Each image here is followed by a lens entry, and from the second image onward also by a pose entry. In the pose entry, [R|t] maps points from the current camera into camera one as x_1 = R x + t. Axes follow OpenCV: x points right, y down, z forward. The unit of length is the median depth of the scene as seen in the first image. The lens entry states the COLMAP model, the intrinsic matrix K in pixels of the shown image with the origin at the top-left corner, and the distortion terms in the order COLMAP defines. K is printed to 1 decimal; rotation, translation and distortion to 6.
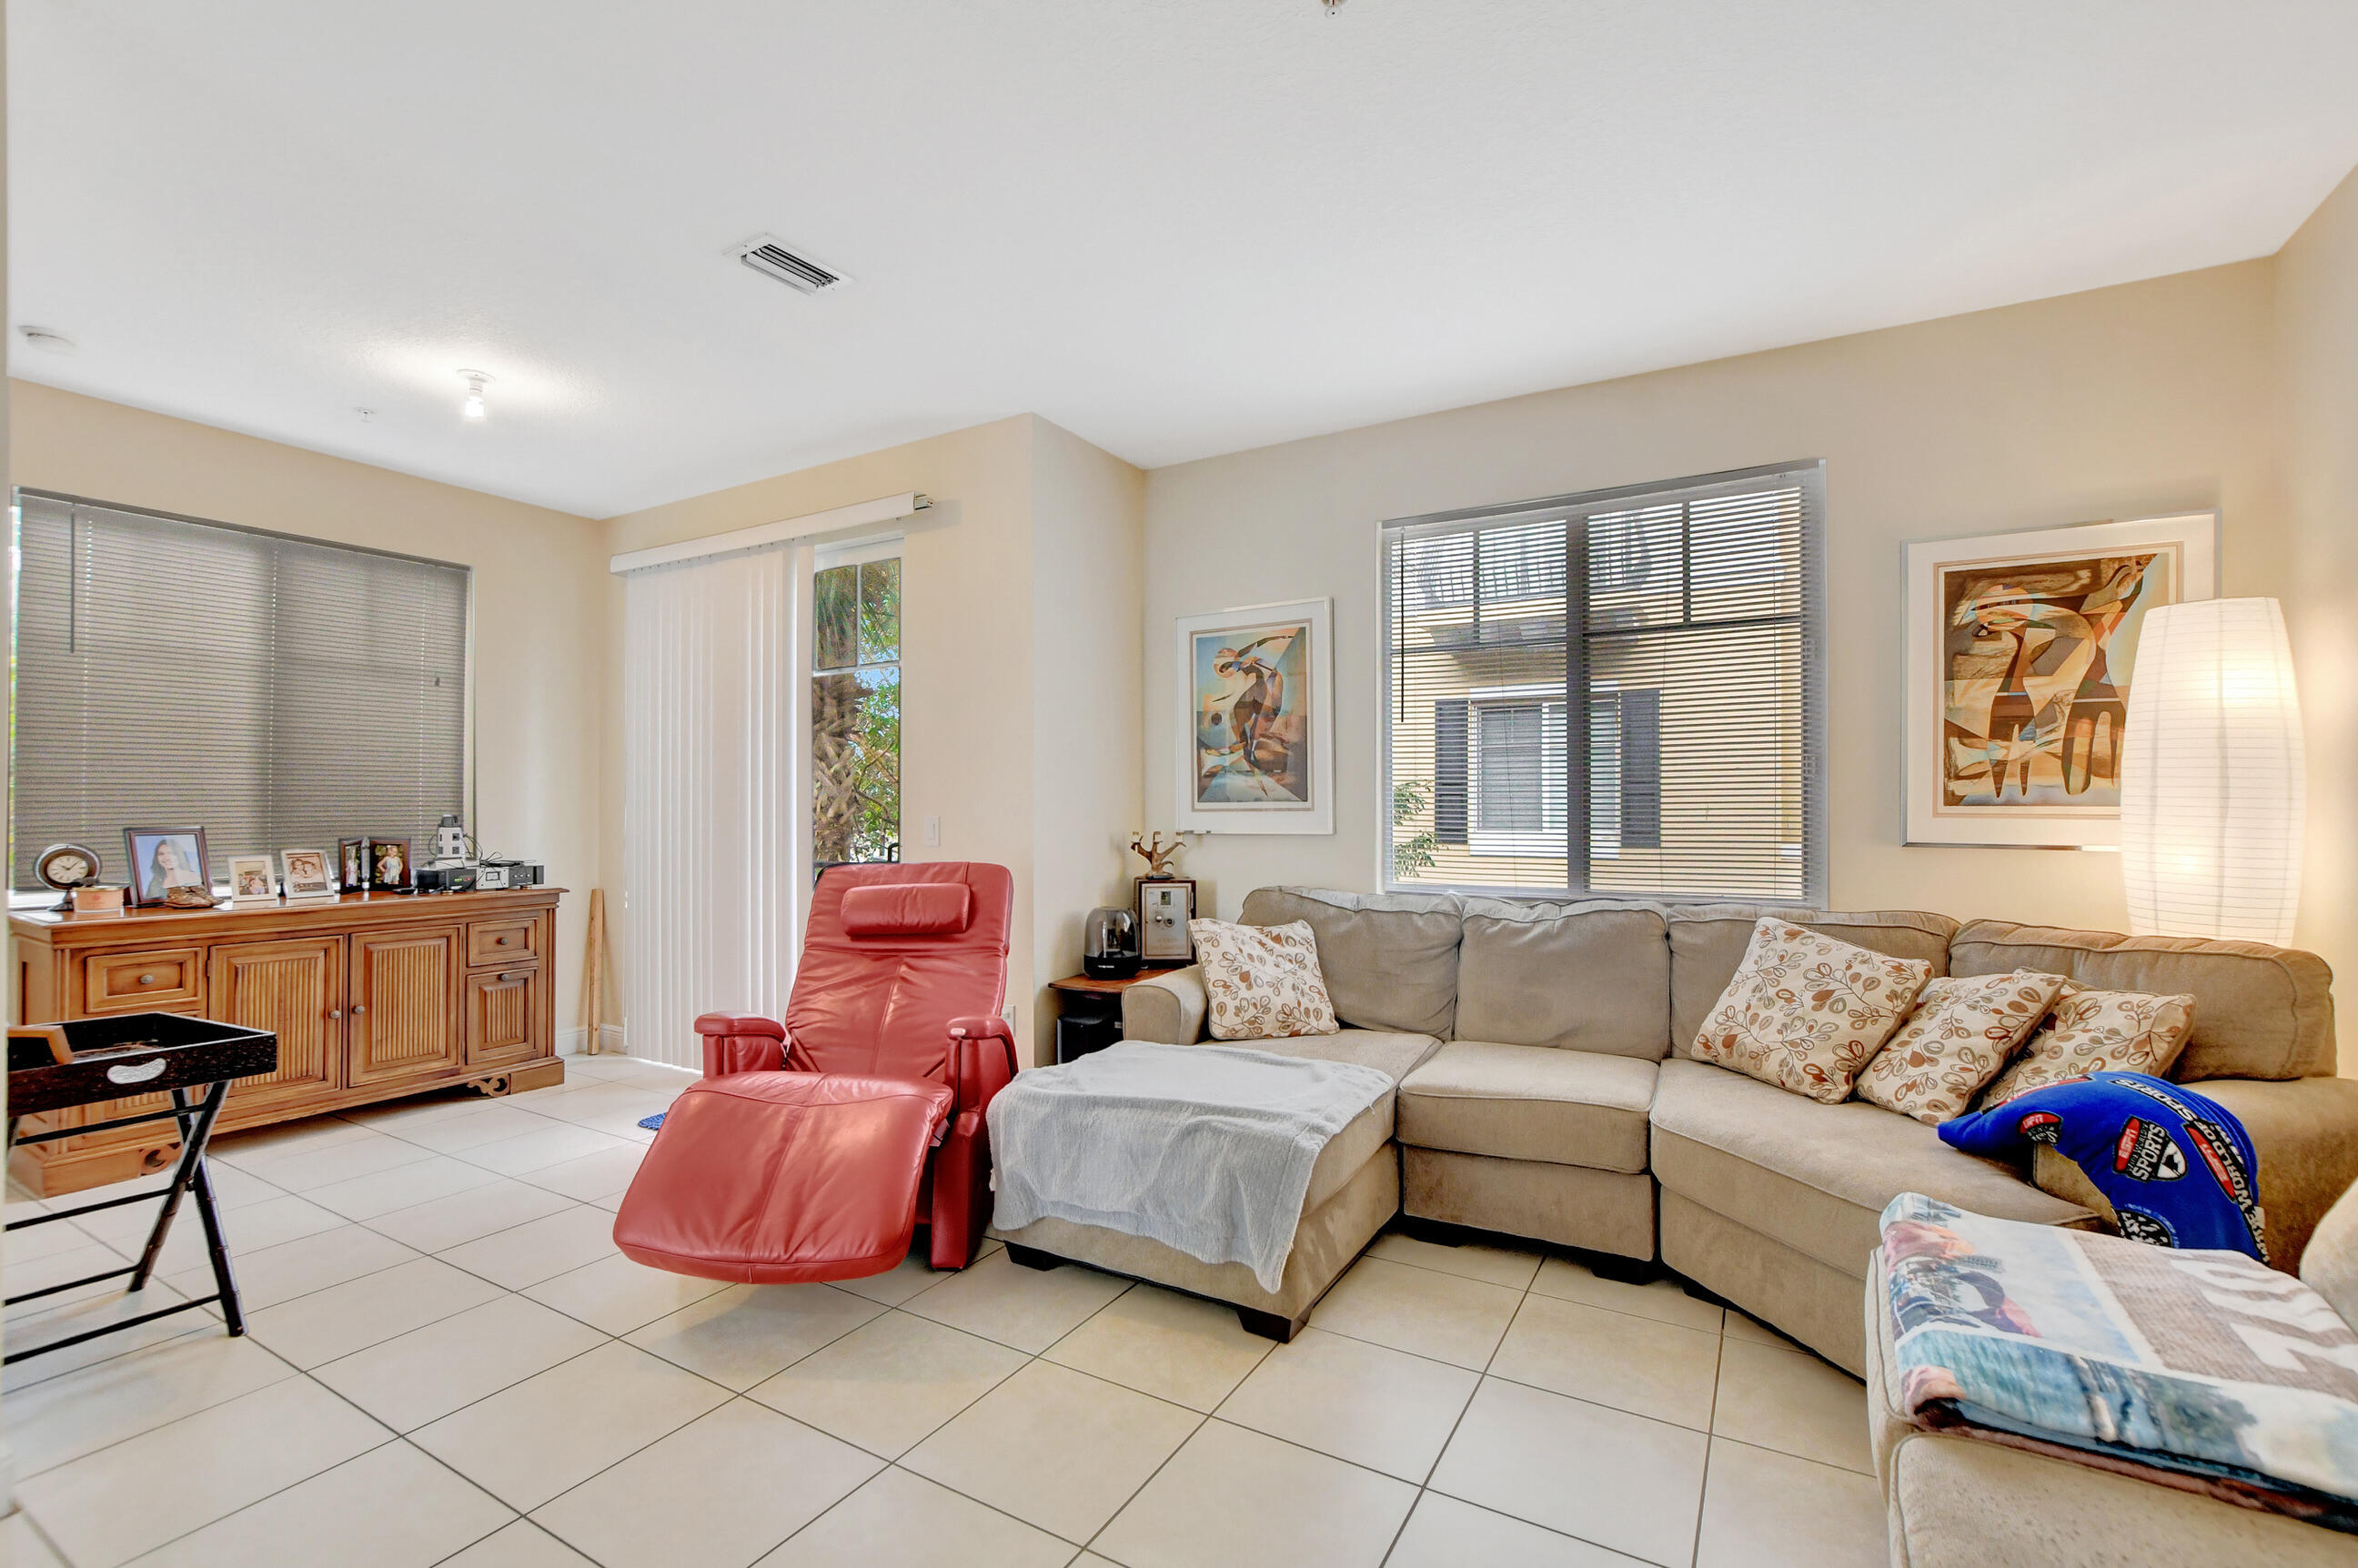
lens RADIAL K [[1055.0, 0, 1184.6], [0, 1055.0, 805.6], [0, 0, 1]] dist [-0.005027, 0.000059]
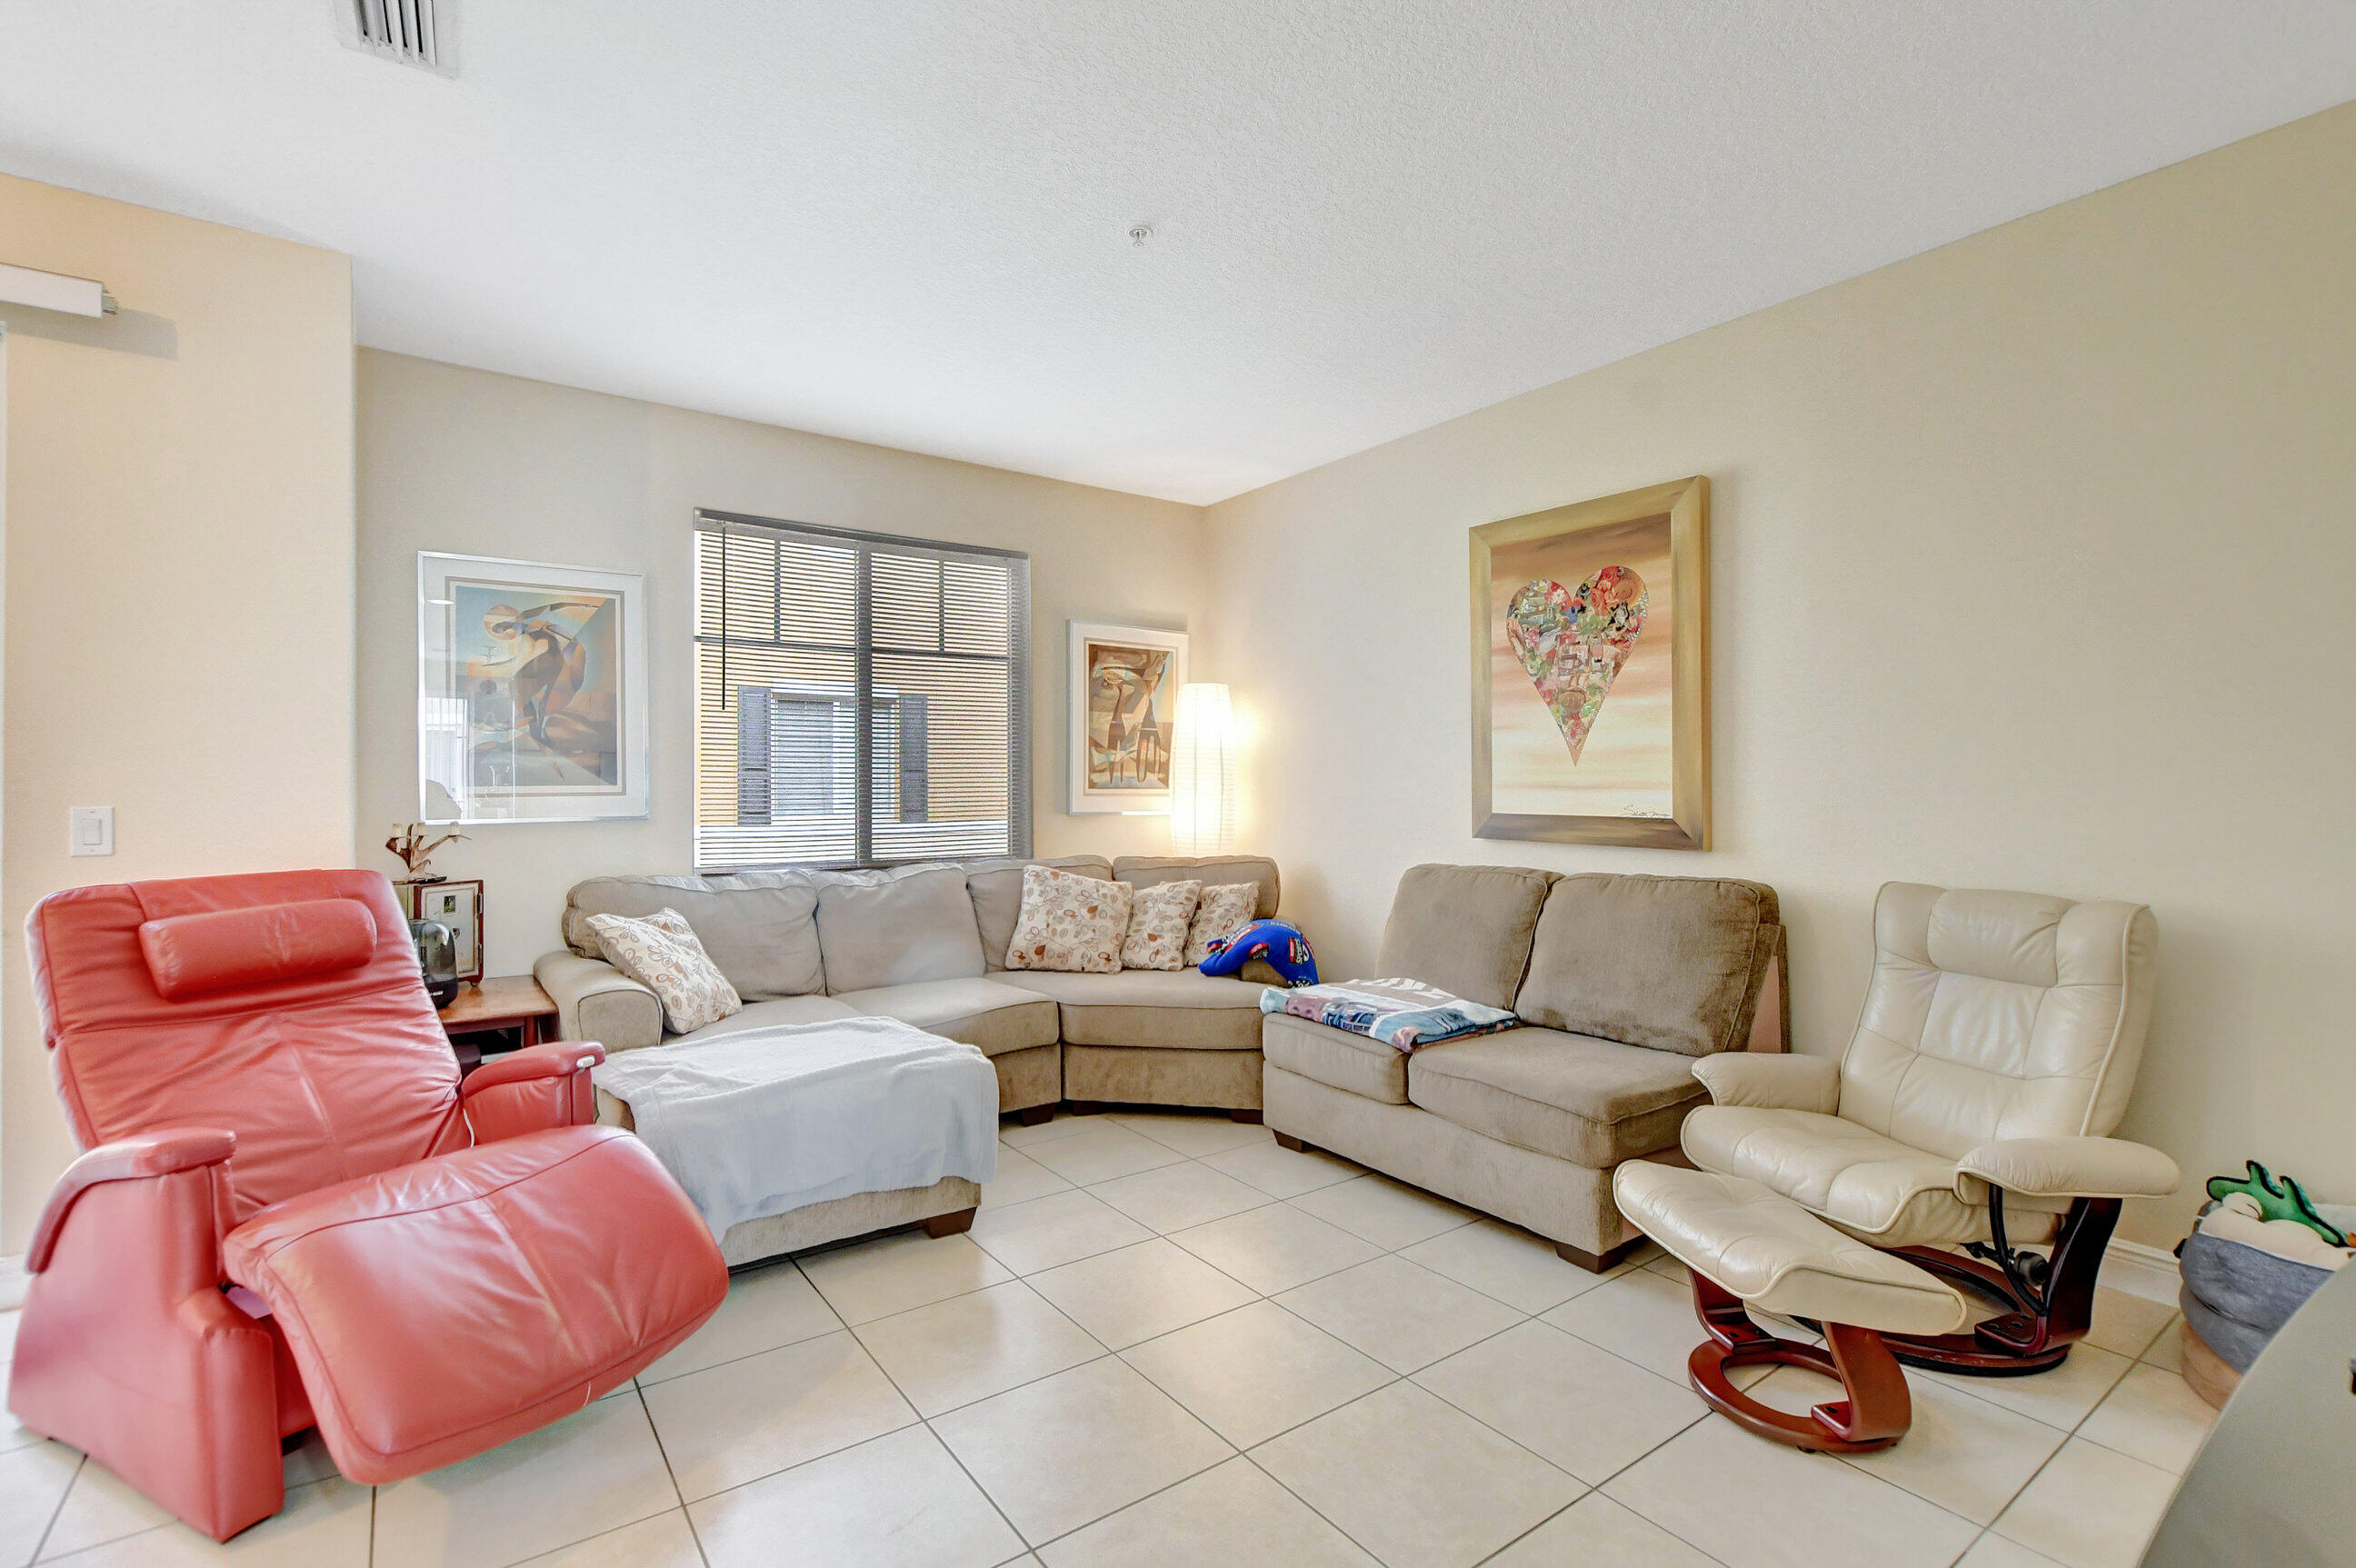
lens RADIAL K [[1072.8, 0, 1178.0], [0, 1072.8, 784.0], [0, 0, 1]] dist [-0.001967, 0.000076]
pose [[0.407626, 0.001911, 0.913147, -0.740864], [0.000790, 0.999997, -0.002445, -0.003032], [-0.913149, 0.001718, 0.407623, 0.210437]]
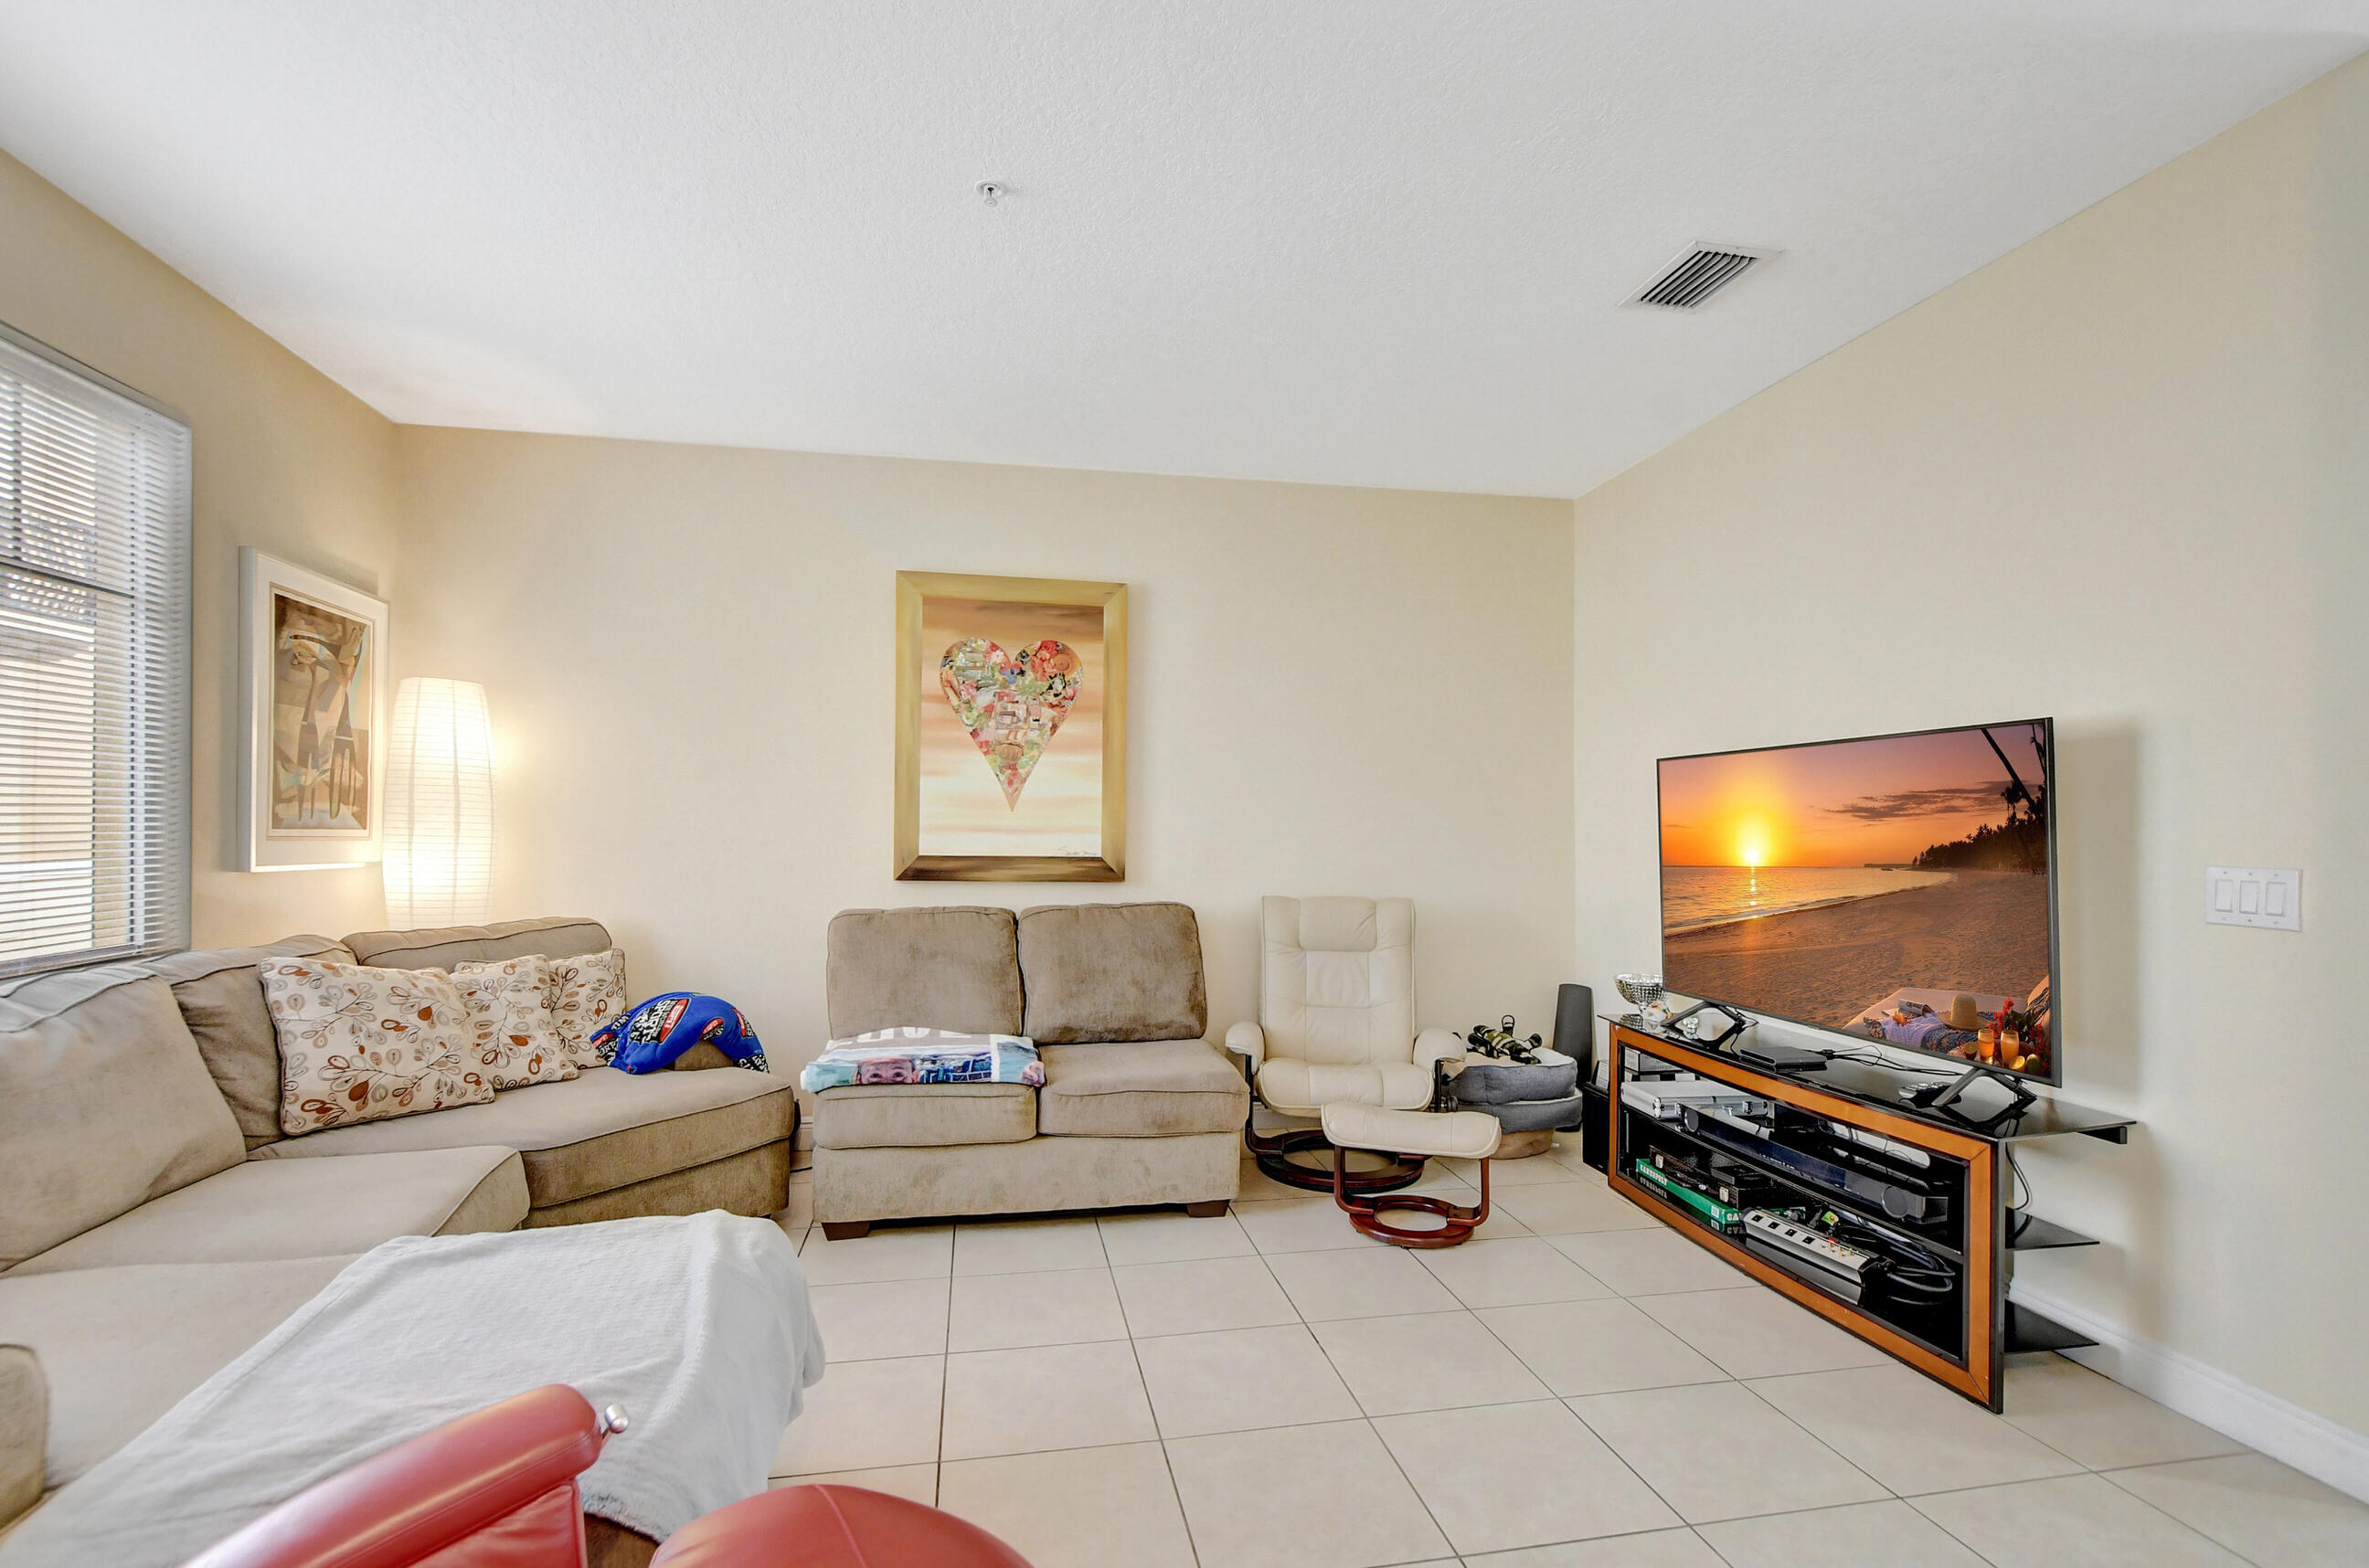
lens RADIAL K [[1062.6, 0, 1173.6], [0, 1062.6, 824.1], [0, 0, 1]] dist [-0.000807, 0.000061]
pose [[-0.643247, 0.000913, 0.765658, -0.605498], [-0.006244, 0.999960, -0.006438, -0.002877], [-0.765633, -0.008922, -0.643215, 1.018449]]
